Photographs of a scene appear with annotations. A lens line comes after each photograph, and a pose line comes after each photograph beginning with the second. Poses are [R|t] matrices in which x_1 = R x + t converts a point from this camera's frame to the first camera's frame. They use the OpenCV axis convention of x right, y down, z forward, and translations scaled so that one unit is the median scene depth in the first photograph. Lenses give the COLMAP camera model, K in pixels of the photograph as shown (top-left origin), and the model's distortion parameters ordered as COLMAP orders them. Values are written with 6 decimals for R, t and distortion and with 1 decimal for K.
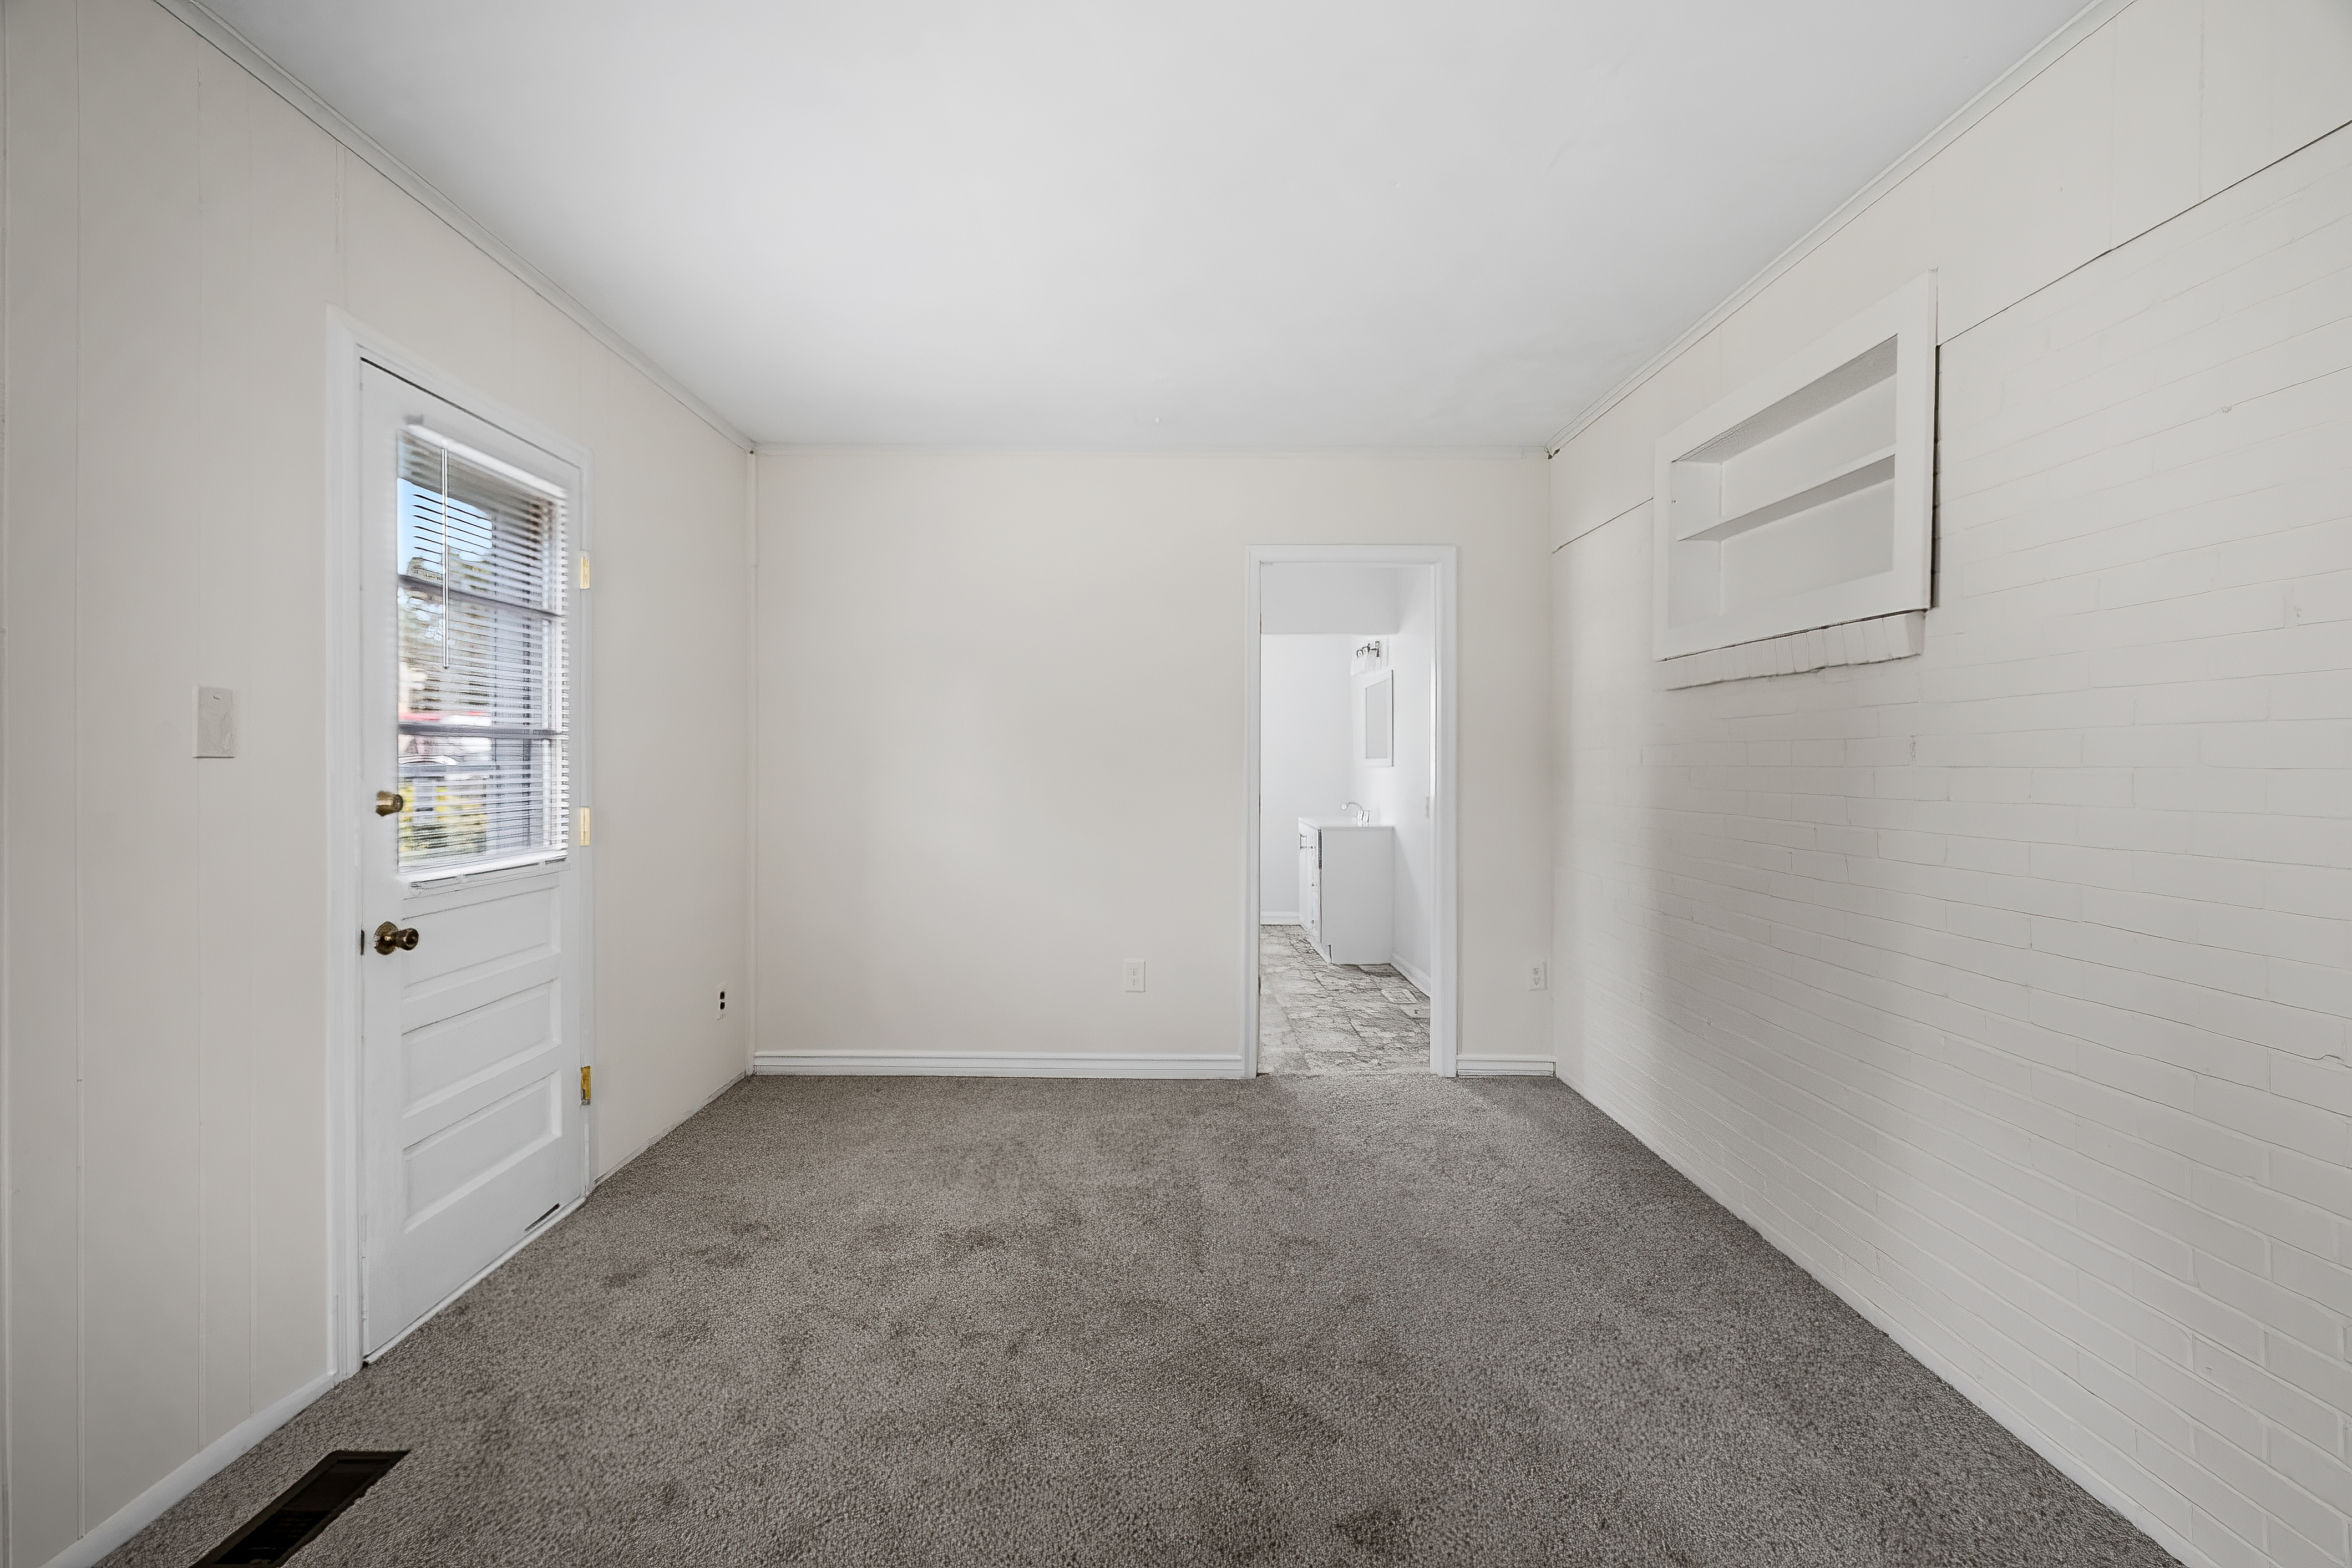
lens RADIAL K [[1069.1, 0, 1176.0], [0, 1069.1, 784.0], [0, 0, 1]] dist [-0.006328, 0.001305]
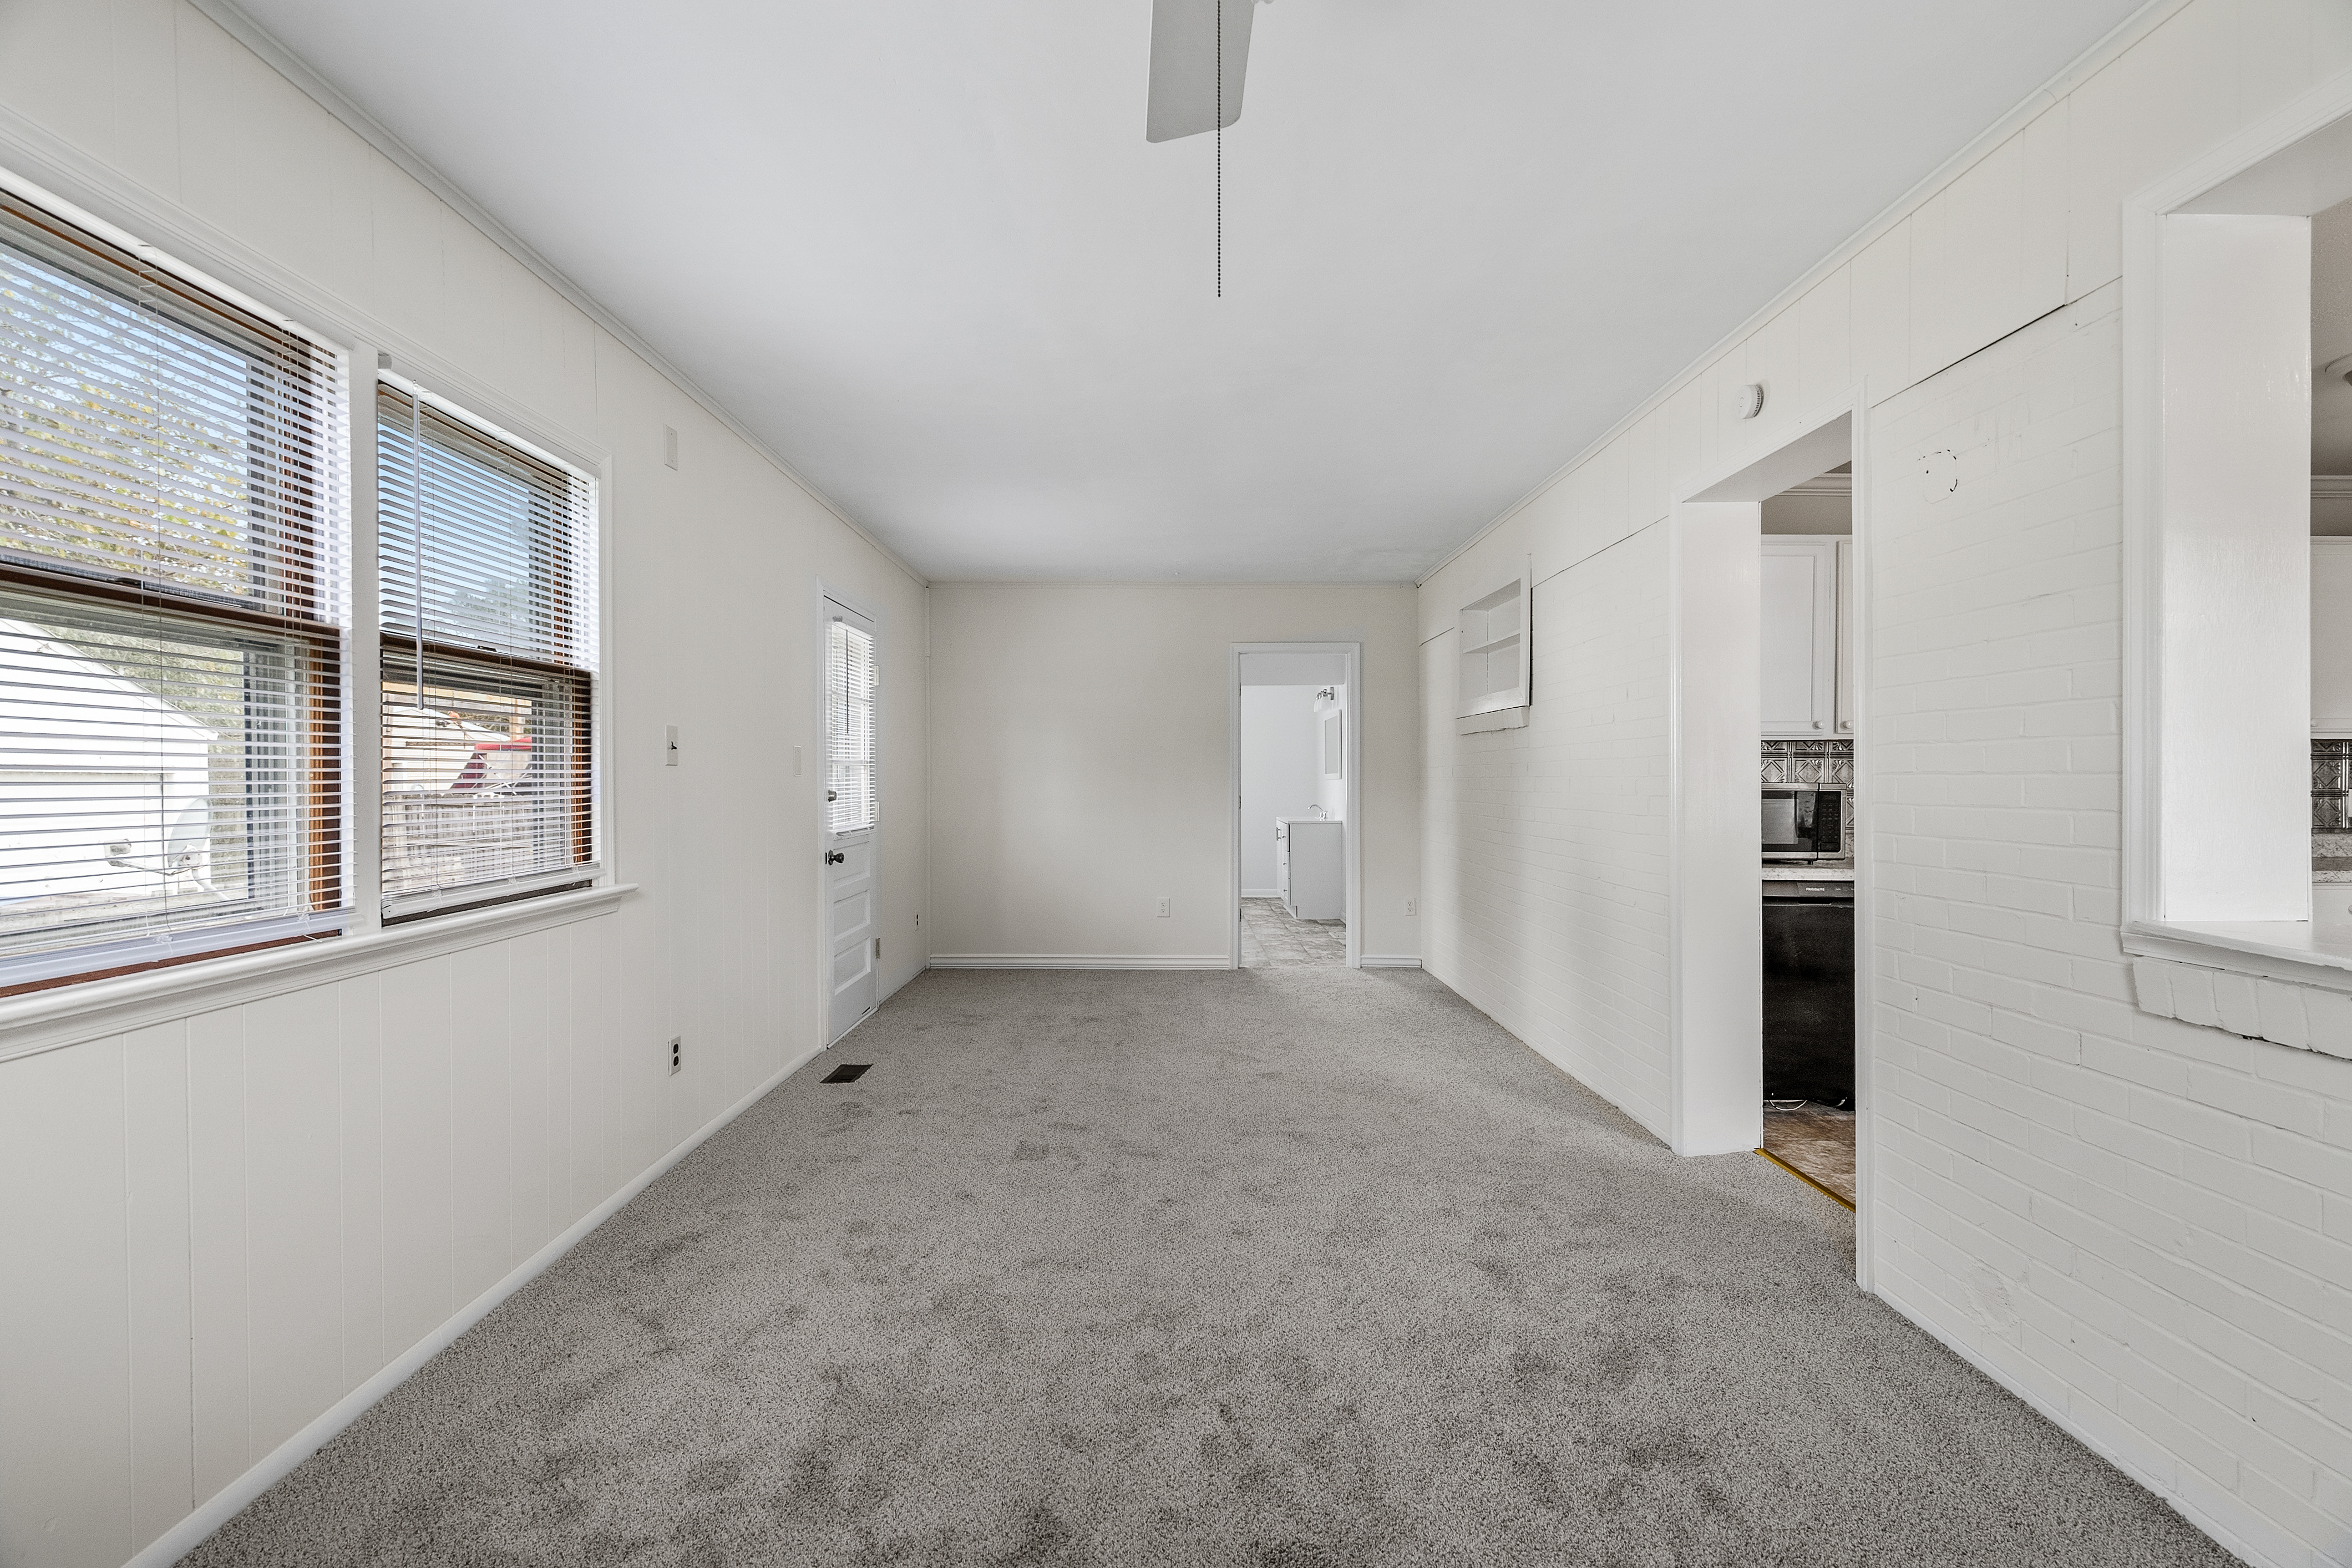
lens RADIAL K [[1069.1, 0, 1176.0], [0, 1069.1, 784.0], [0, 0, 1]] dist [-0.006328, 0.001305]
pose [[0.999980, -0.004563, -0.004298, -0.010885], [0.004501, 0.999889, -0.014229, 0.014515], [0.004362, 0.014209, 0.999890, -0.618374]]
